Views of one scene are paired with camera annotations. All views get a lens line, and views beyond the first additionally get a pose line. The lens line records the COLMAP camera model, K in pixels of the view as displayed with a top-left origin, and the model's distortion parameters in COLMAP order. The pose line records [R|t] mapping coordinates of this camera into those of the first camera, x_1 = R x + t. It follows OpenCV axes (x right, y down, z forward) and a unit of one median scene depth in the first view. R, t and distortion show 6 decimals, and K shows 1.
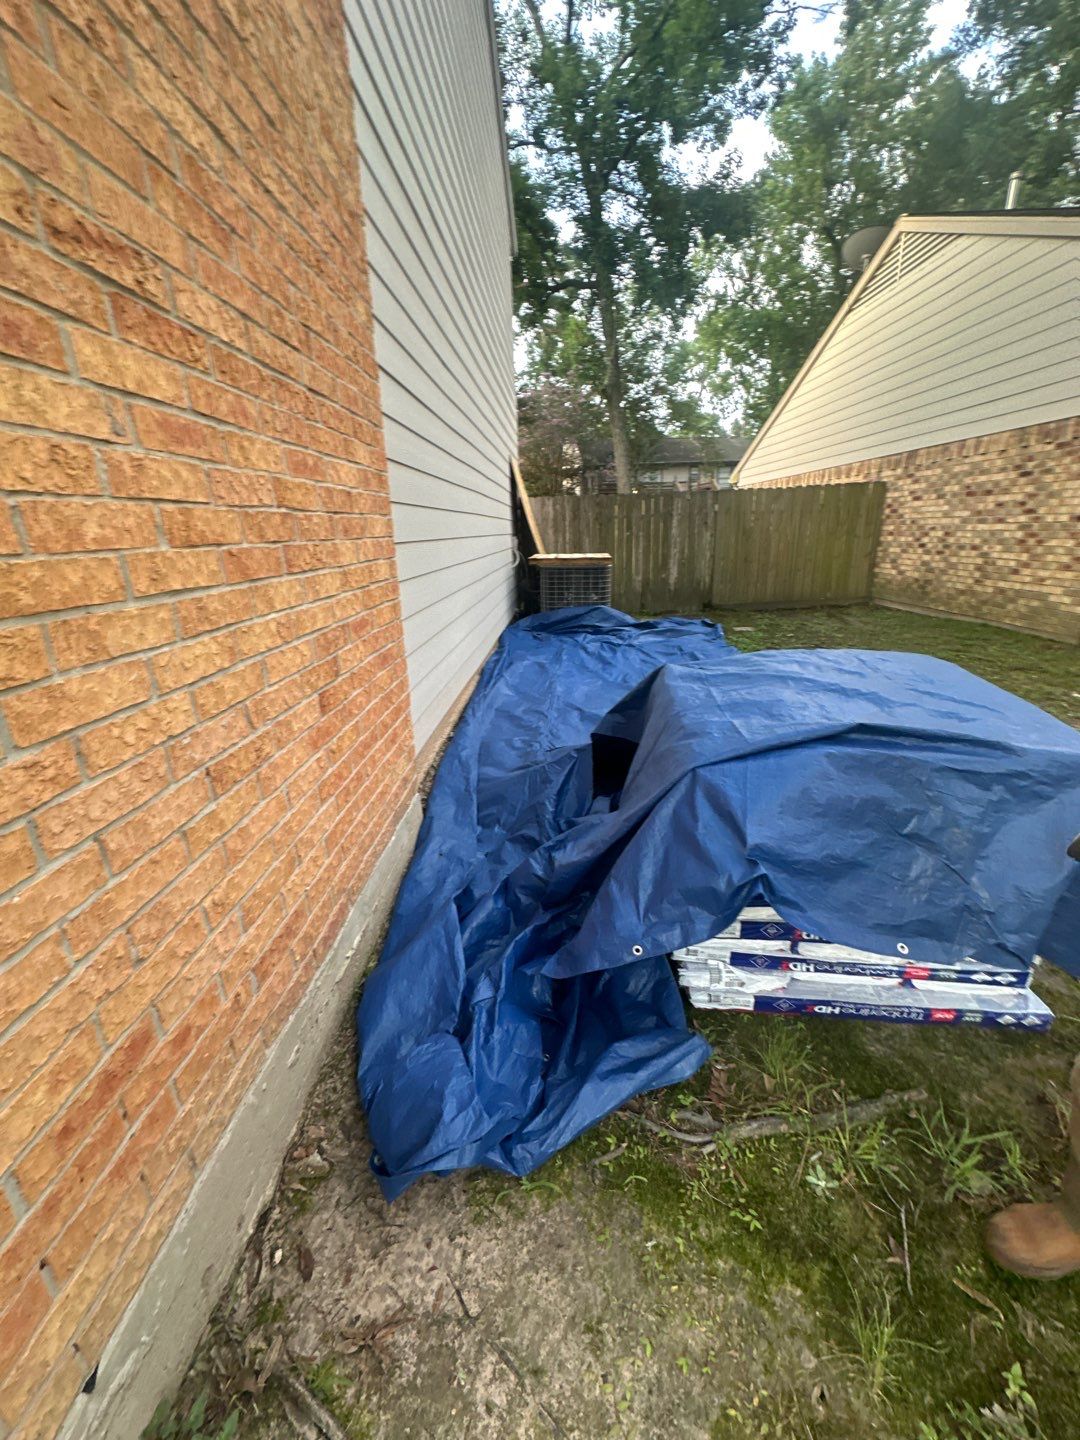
lens RADIAL K [[577.6, 0, 540.0], [0, 577.6, 720.0], [0, 0, 1]] dist [-0.000193, -0.000088]
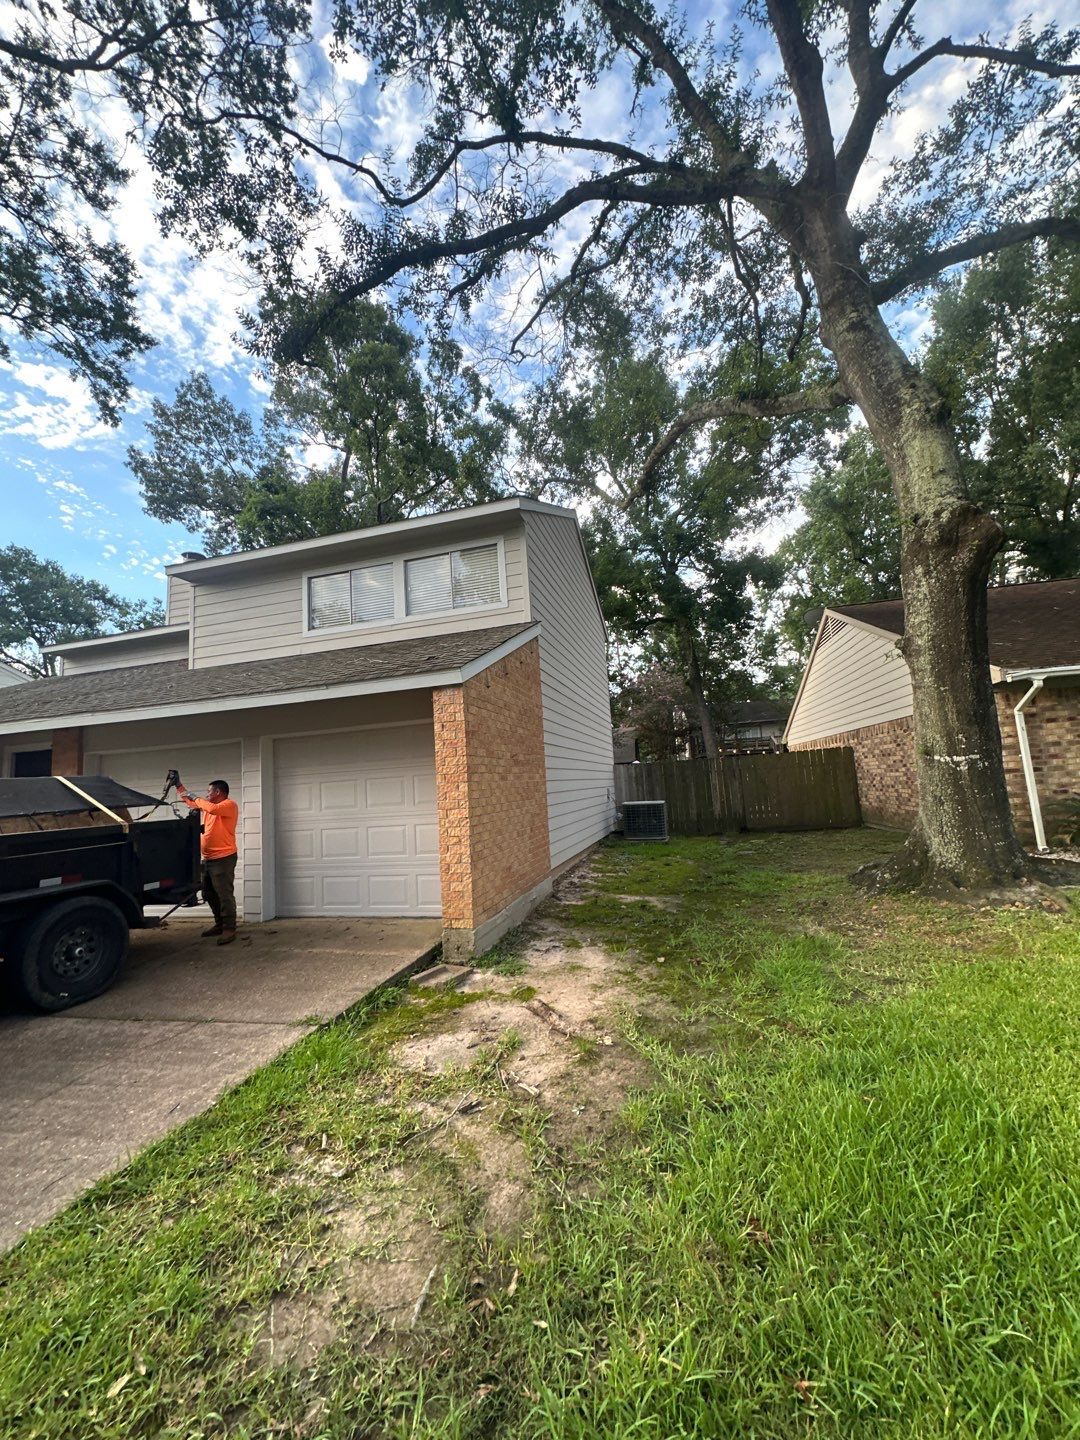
lens RADIAL K [[577.6, 0, 540.0], [0, 577.6, 720.0], [0, 0, 1]] dist [-0.000193, -0.000088]
pose [[0.975443, -0.056153, -0.212975, 0.056397], [-0.035942, 0.913410, -0.405451, 0.084925], [0.217301, 0.403149, 0.888961, -0.277344]]
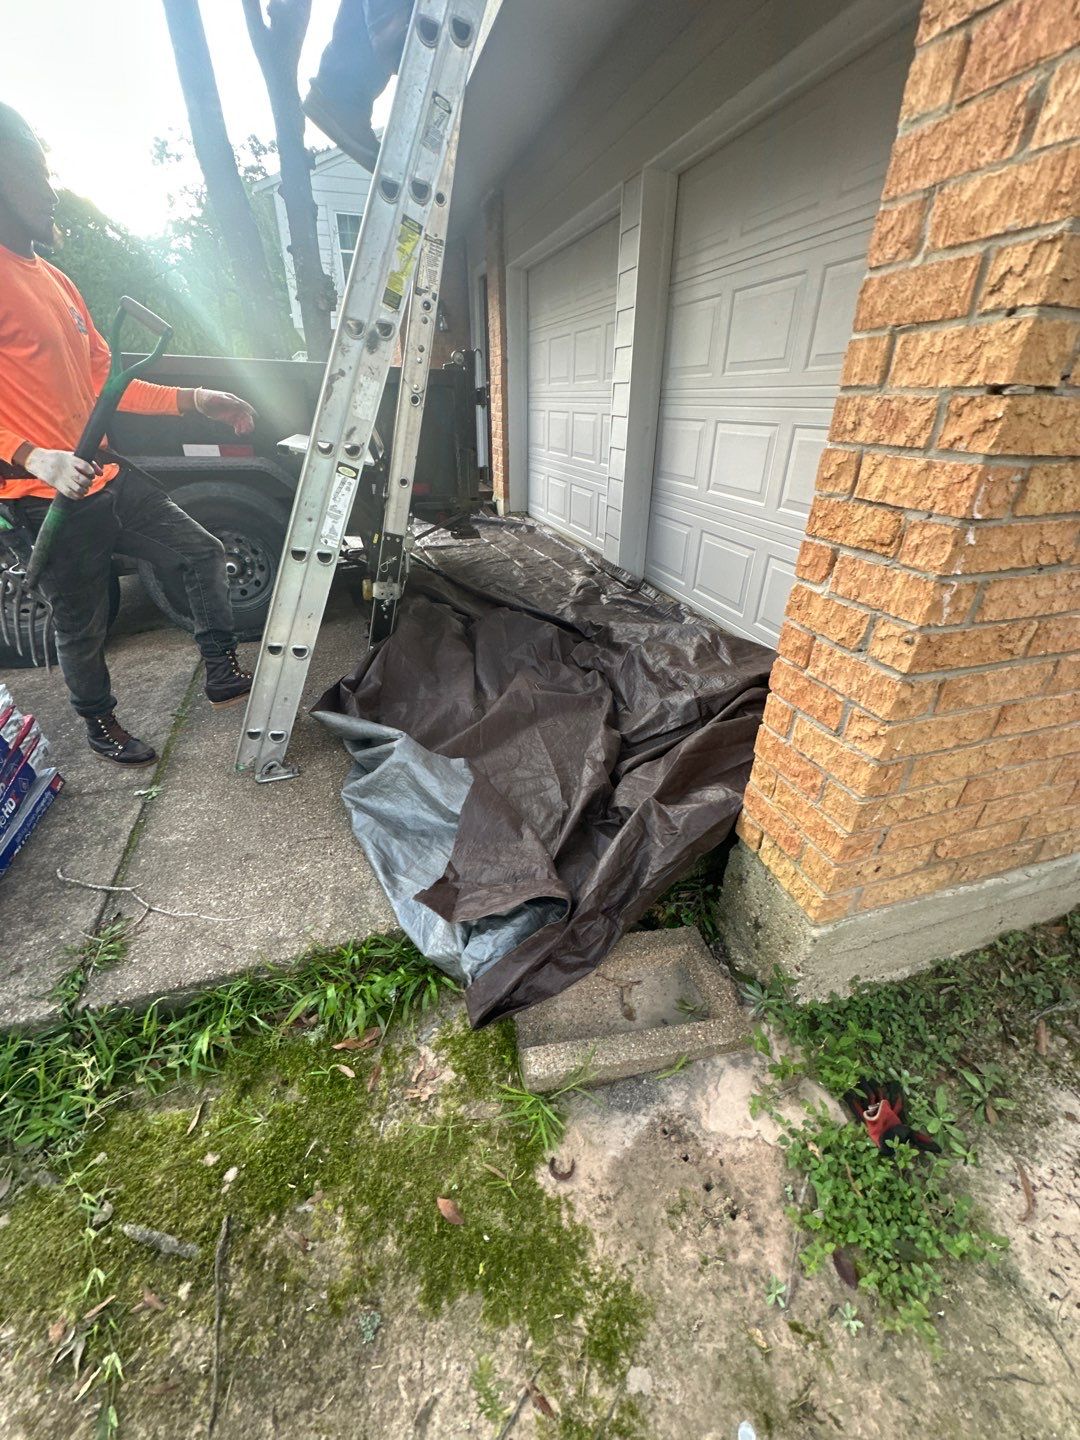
lens RADIAL K [[577.6, 0, 540.0], [0, 577.6, 720.0], [0, 0, 1]] dist [-0.000193, -0.000088]
pose [[0.351452, 0.483196, -0.801875, -0.108457], [-0.315456, 0.867548, 0.384509, -0.053744], [0.881459, 0.117820, 0.457328, 0.274669]]
